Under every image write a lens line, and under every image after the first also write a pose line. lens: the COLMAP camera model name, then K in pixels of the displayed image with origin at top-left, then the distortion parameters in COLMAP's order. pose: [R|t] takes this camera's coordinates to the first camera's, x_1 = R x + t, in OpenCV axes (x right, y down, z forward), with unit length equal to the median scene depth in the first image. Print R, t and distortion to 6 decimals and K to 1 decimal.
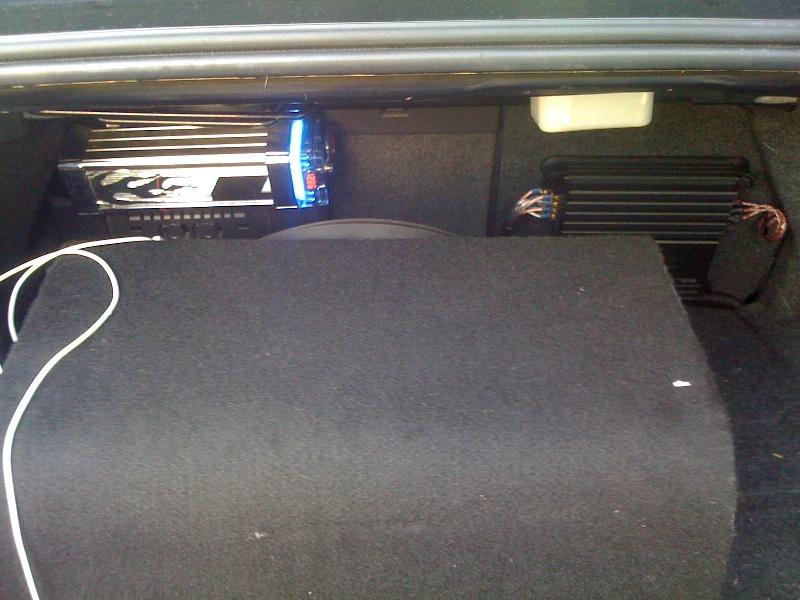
lens RADIAL K [[790.2, 0, 400.0], [0, 790.2, 300.0], [0, 0, 1]] dist [0.046769, -0.292203]
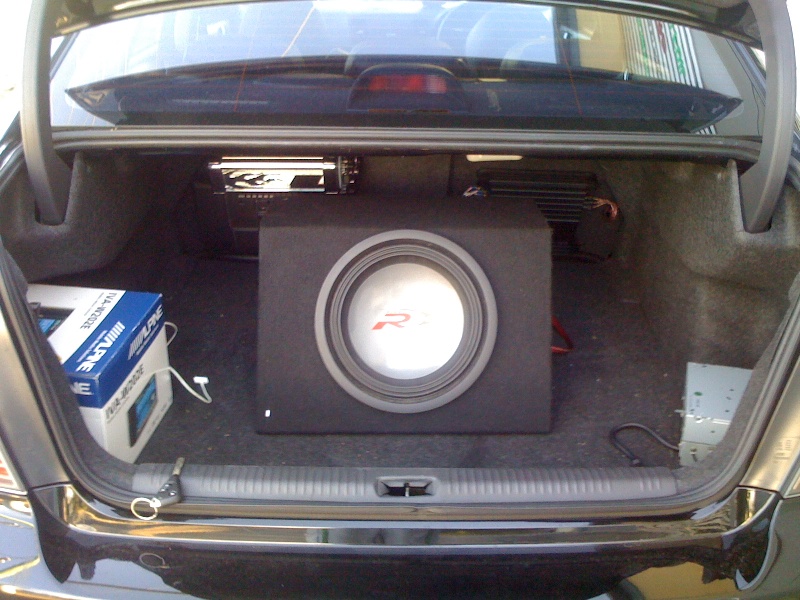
lens RADIAL K [[790.2, 0, 400.0], [0, 790.2, 300.0], [0, 0, 1]] dist [0.046769, -0.292203]
pose [[0.999383, 0.029069, 0.019697, -0.016897], [-0.029579, 0.999221, 0.026127, 0.070467], [-0.018922, -0.026693, 0.999465, -0.770035]]
